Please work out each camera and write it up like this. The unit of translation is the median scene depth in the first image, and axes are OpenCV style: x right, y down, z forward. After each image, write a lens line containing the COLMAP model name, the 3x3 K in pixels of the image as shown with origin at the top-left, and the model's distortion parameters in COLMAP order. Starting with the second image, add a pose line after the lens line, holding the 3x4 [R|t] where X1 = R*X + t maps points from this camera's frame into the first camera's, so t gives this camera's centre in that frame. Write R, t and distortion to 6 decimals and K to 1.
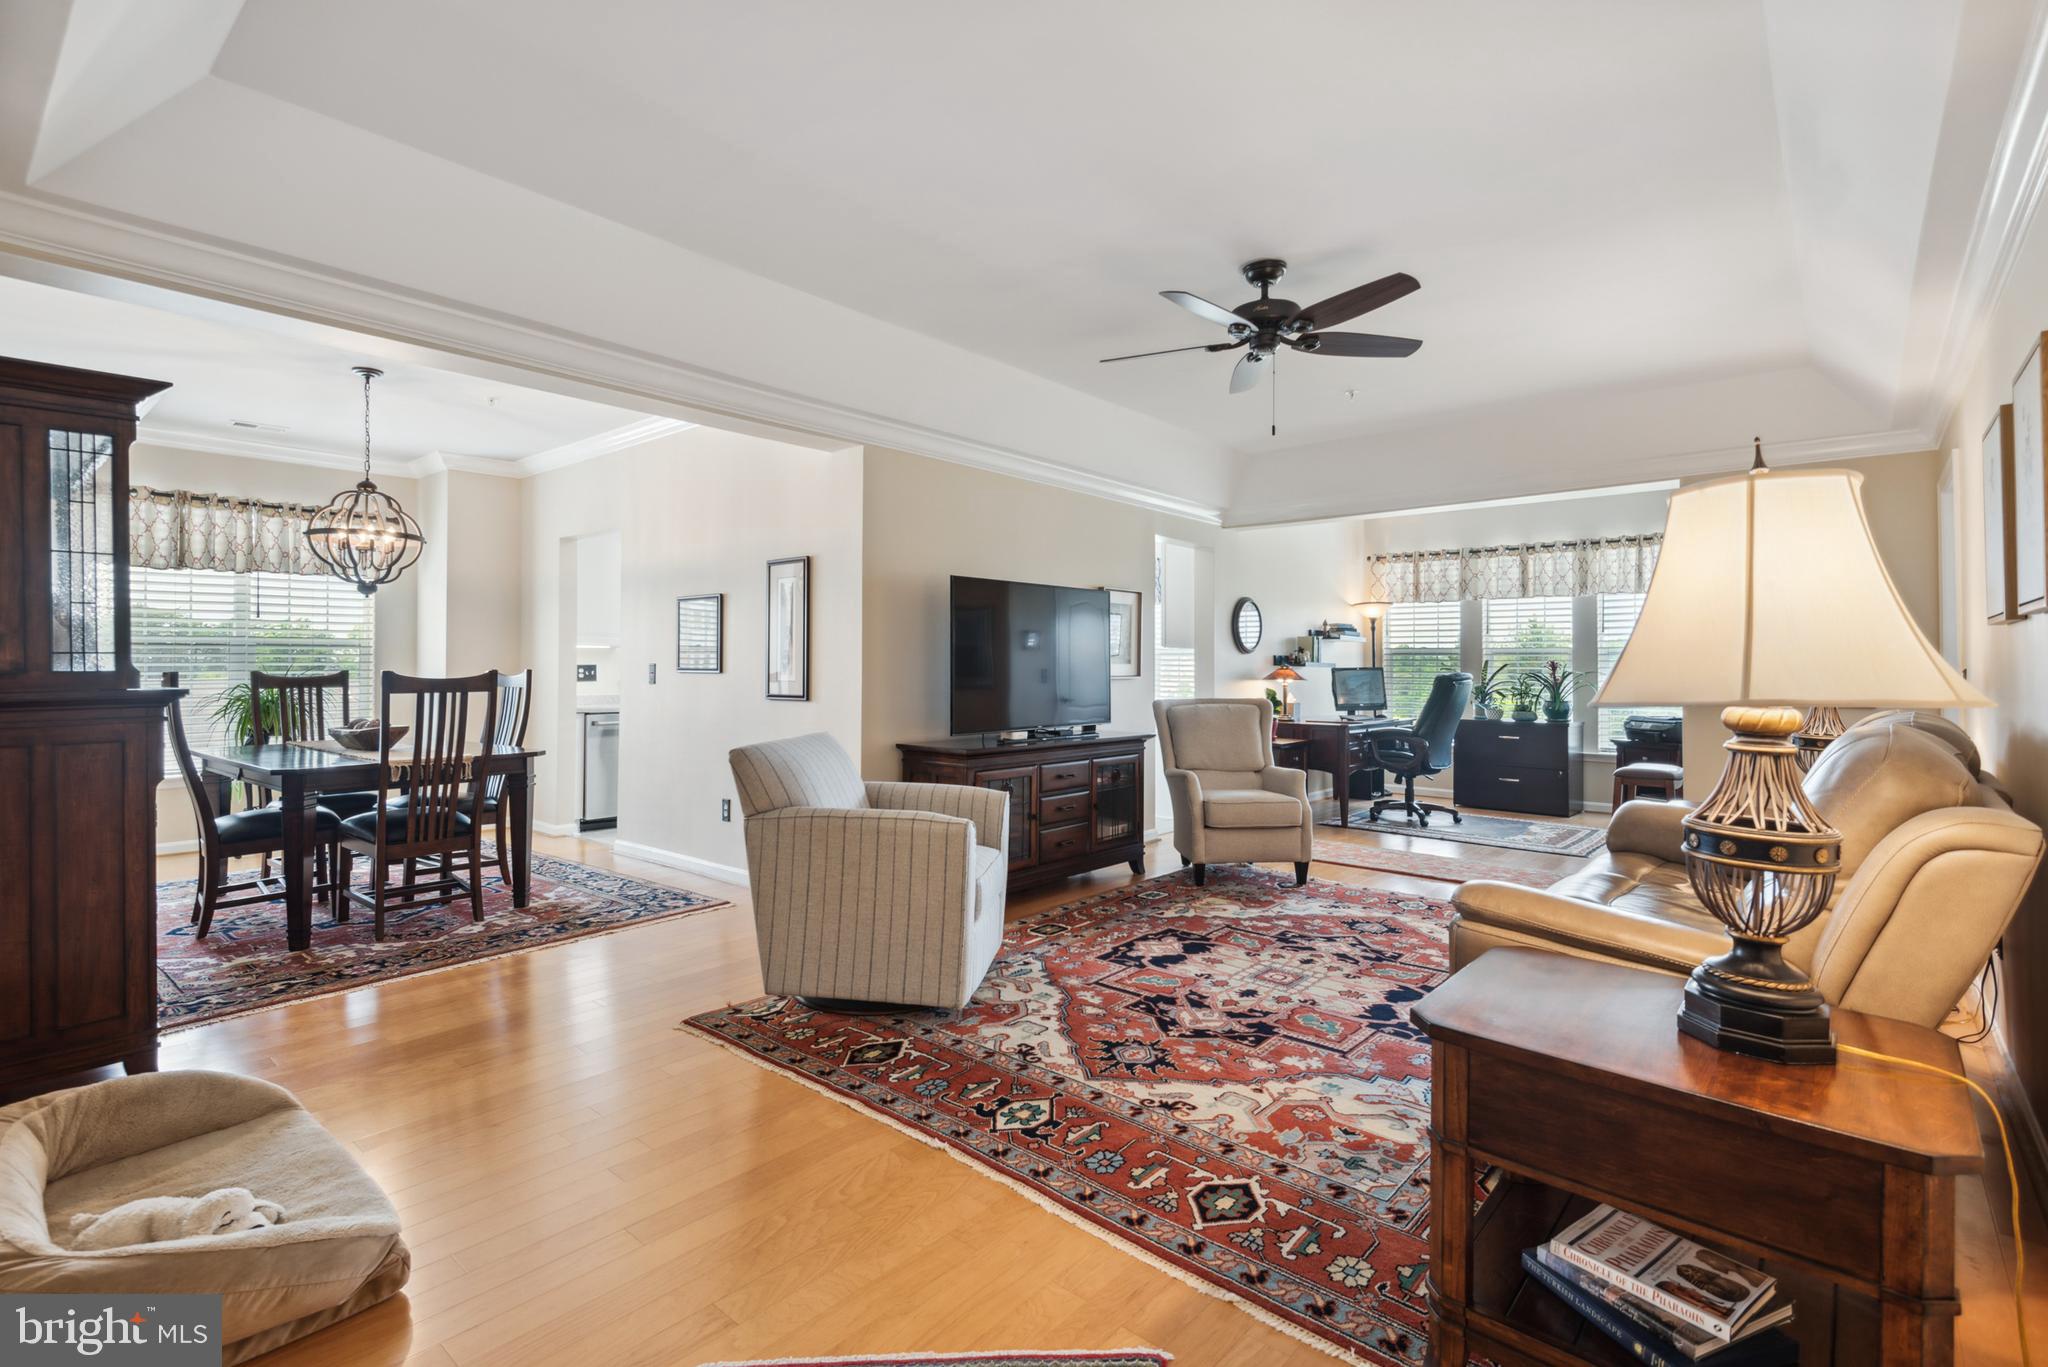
lens RADIAL K [[958.4, 0, 1024.7], [0, 958.4, 660.5], [0, 0, 1]] dist [0.030269, -0.012341]
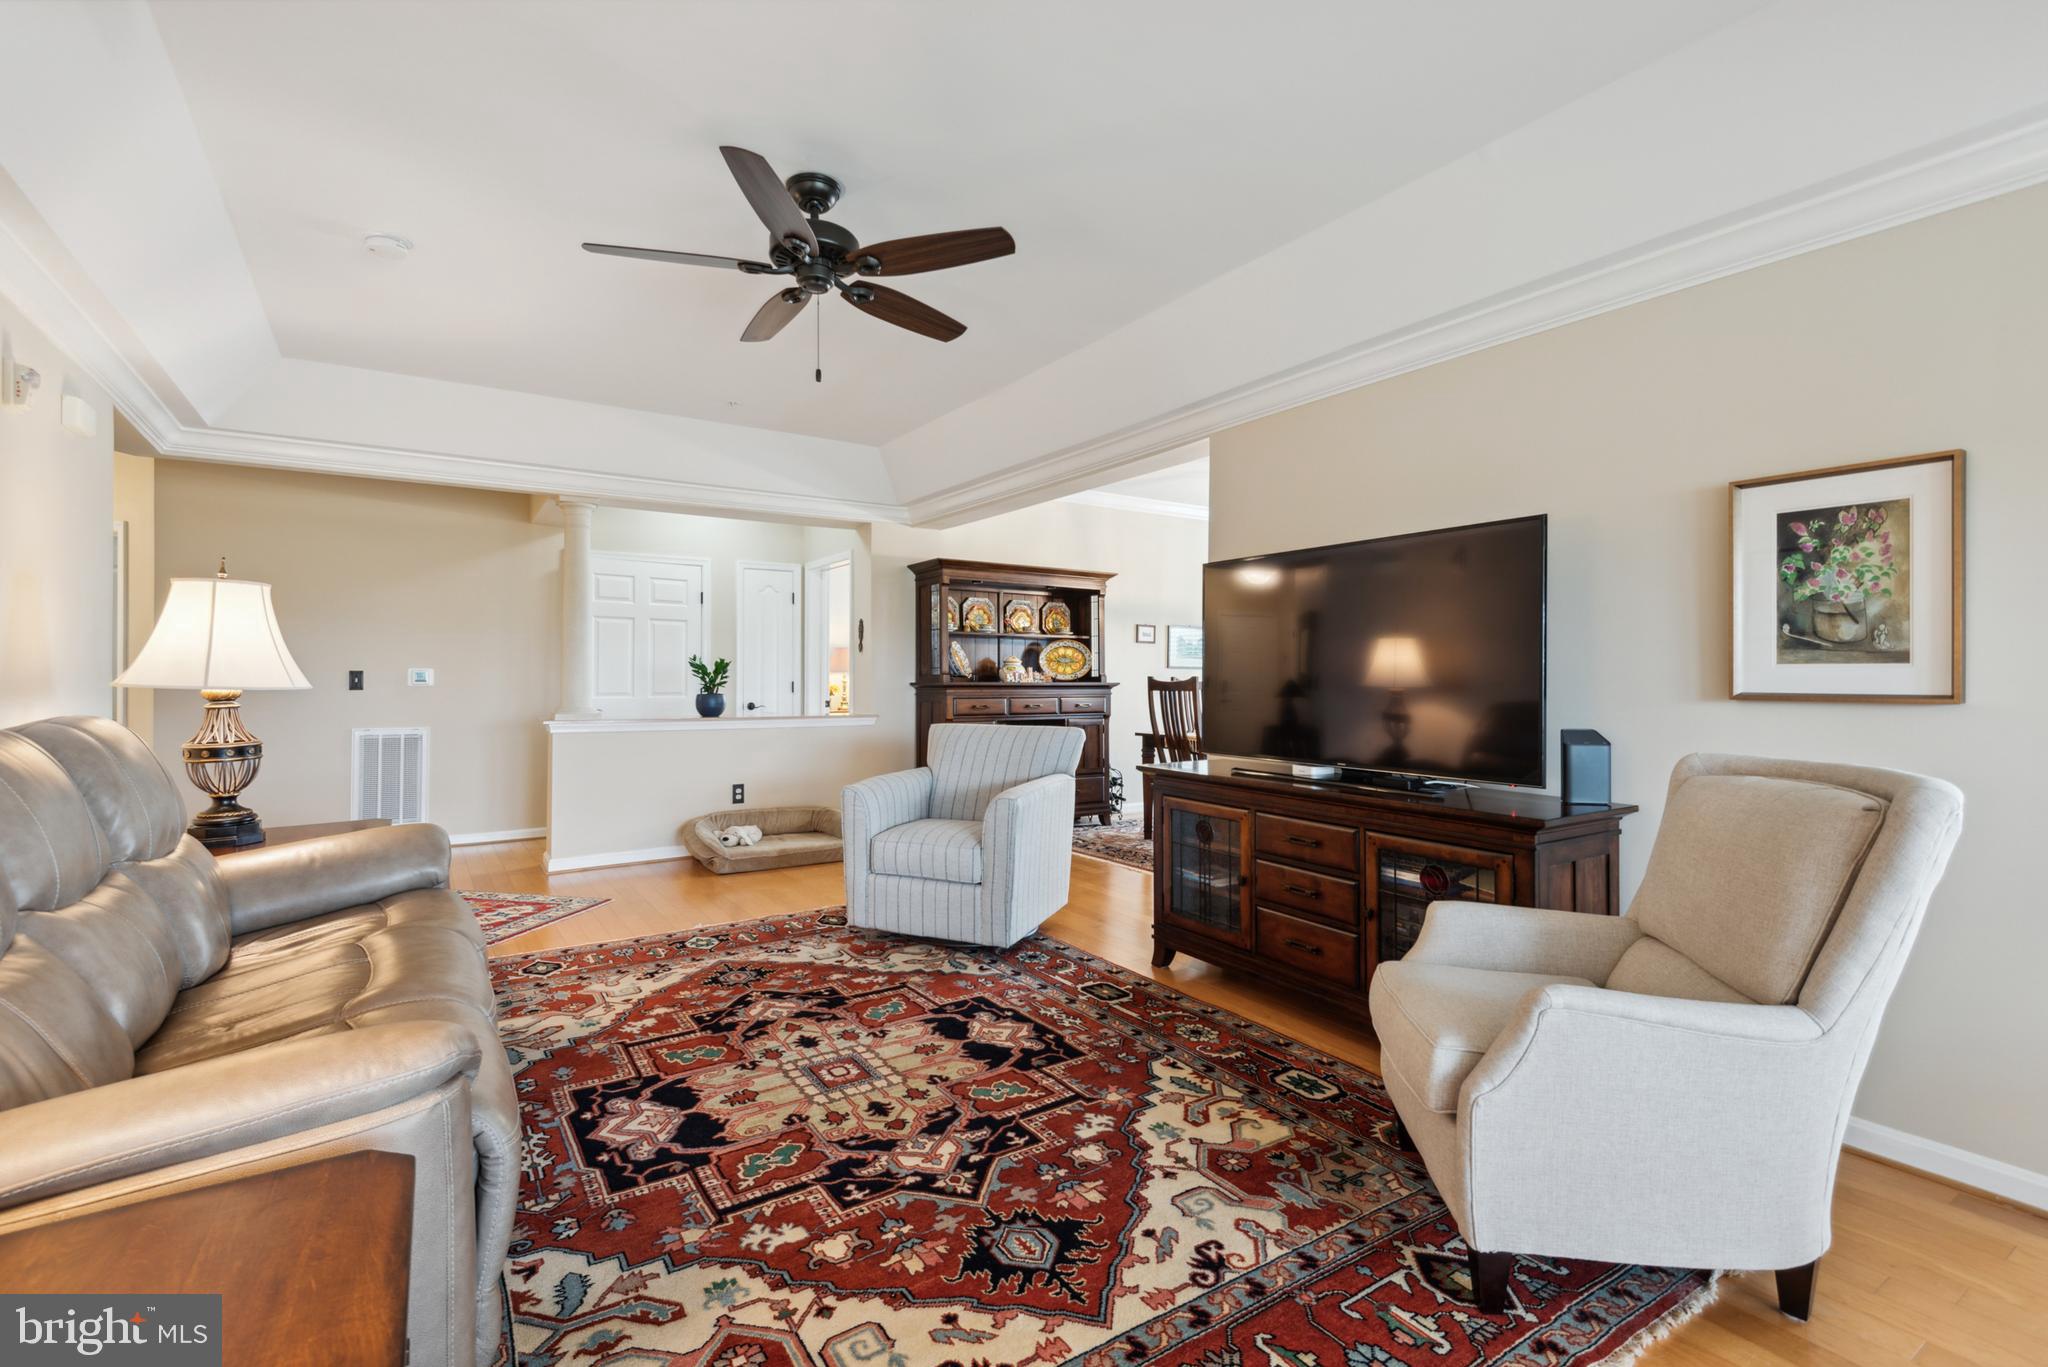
lens RADIAL K [[921.4, 0, 1015.0], [0, 921.4, 677.5], [0, 0, 1]] dist [0.058152, -0.042019]
pose [[-0.284492, -0.003919, -0.958670, 0.903247], [-0.000998, 0.999992, -0.003792, 0.022232], [0.958678, -0.000122, -0.284494, 1.308511]]
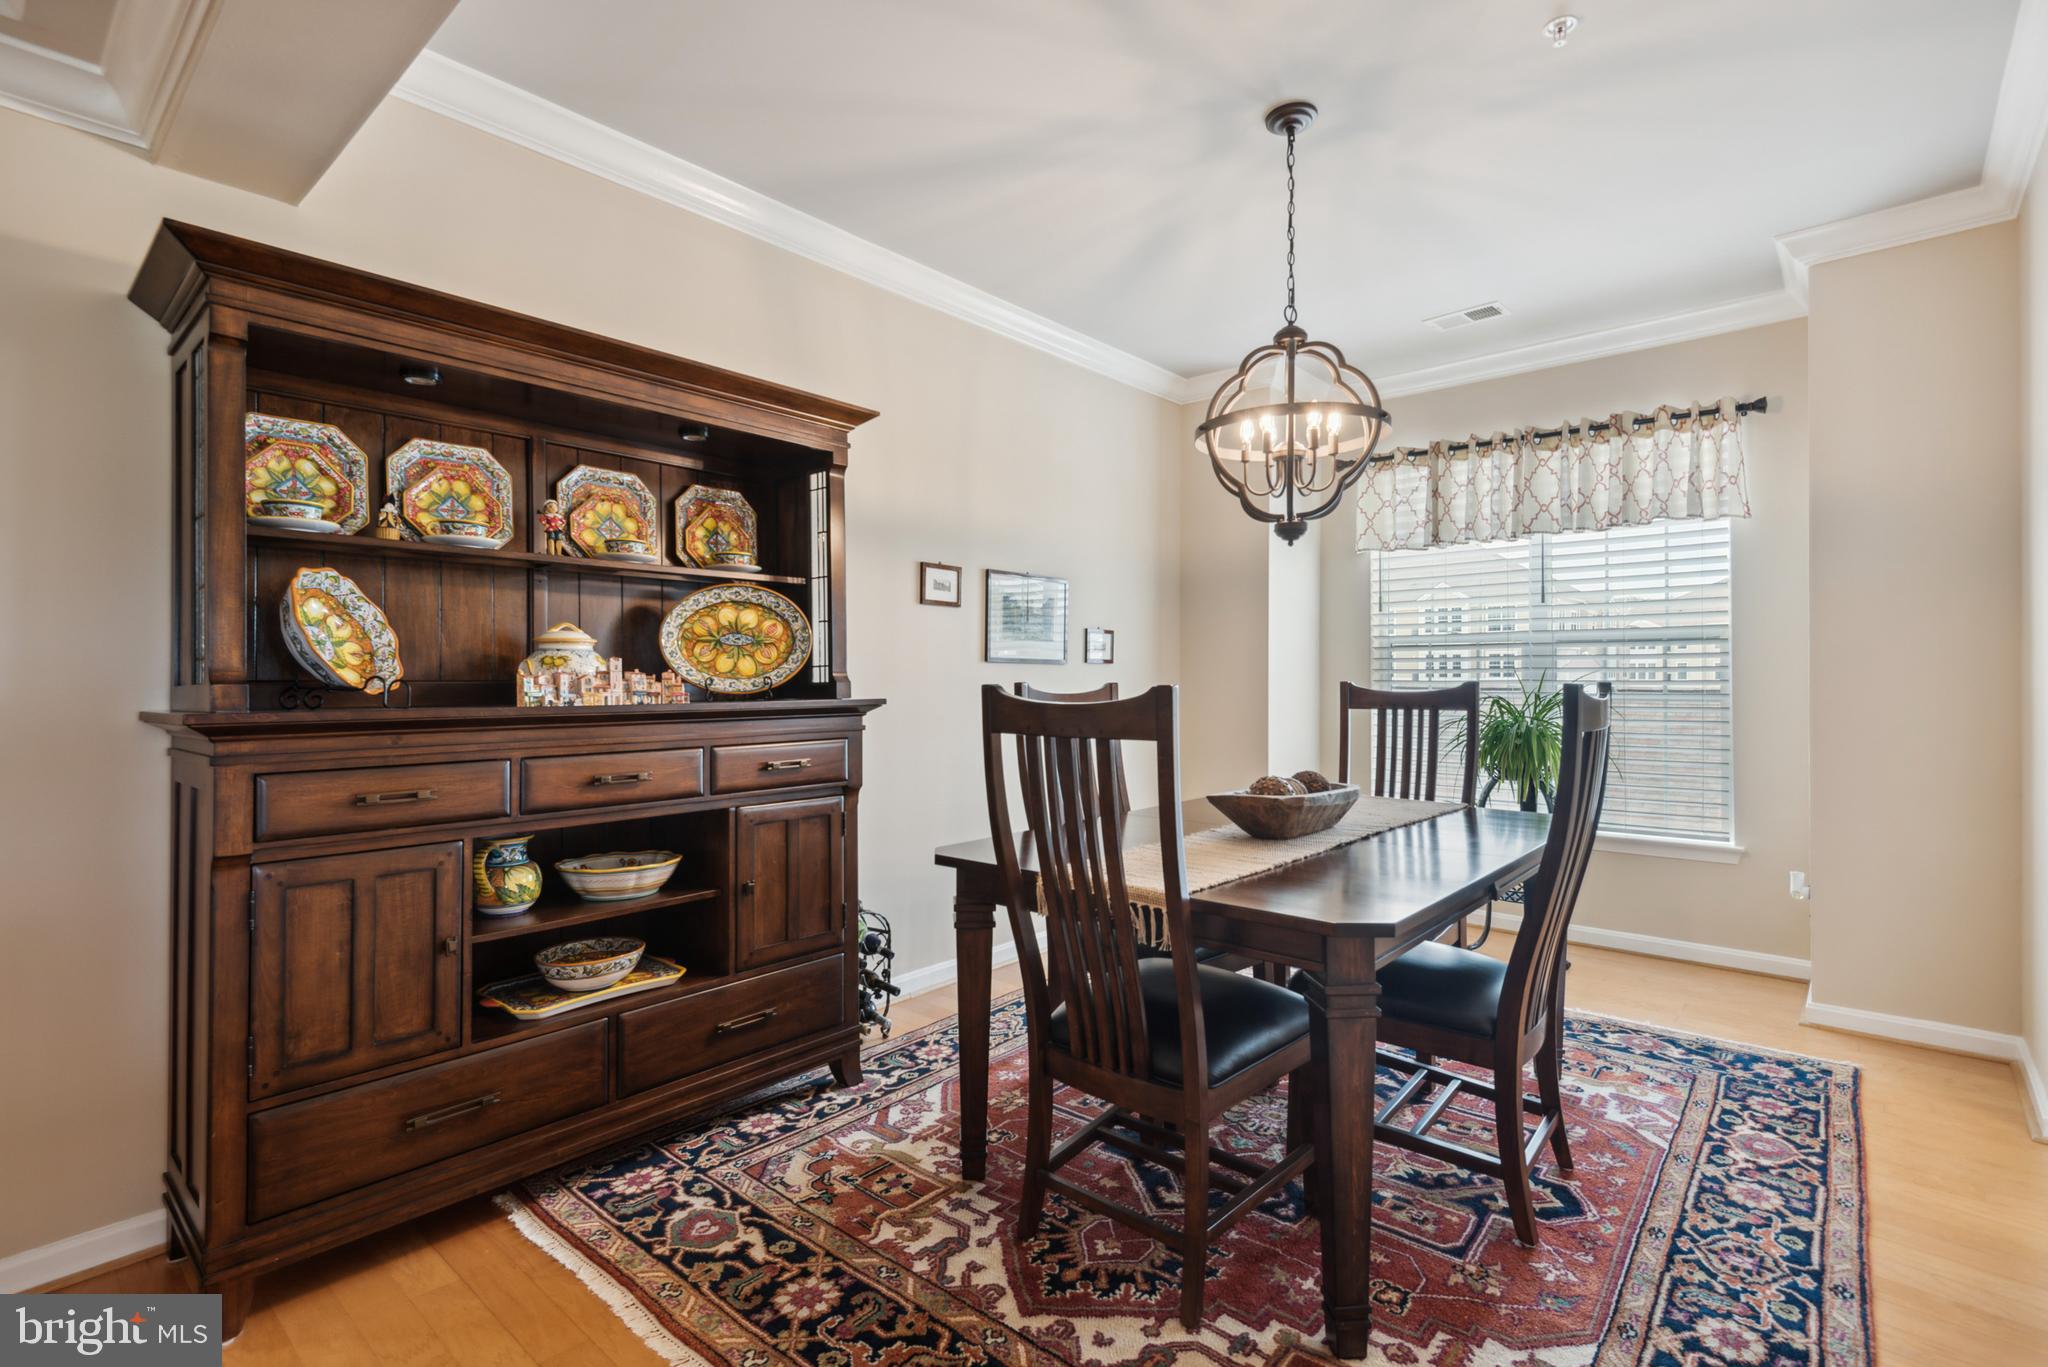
lens RADIAL K [[958.4, 0, 1024.7], [0, 958.4, 660.5], [0, 0, 1]] dist [0.030269, -0.012341]
pose [[-0.019262, -0.015997, -0.999686, -0.194315], [0.000918, 0.999871, -0.016017, 0.007665], [0.999814, -0.001226, -0.019244, 1.104671]]
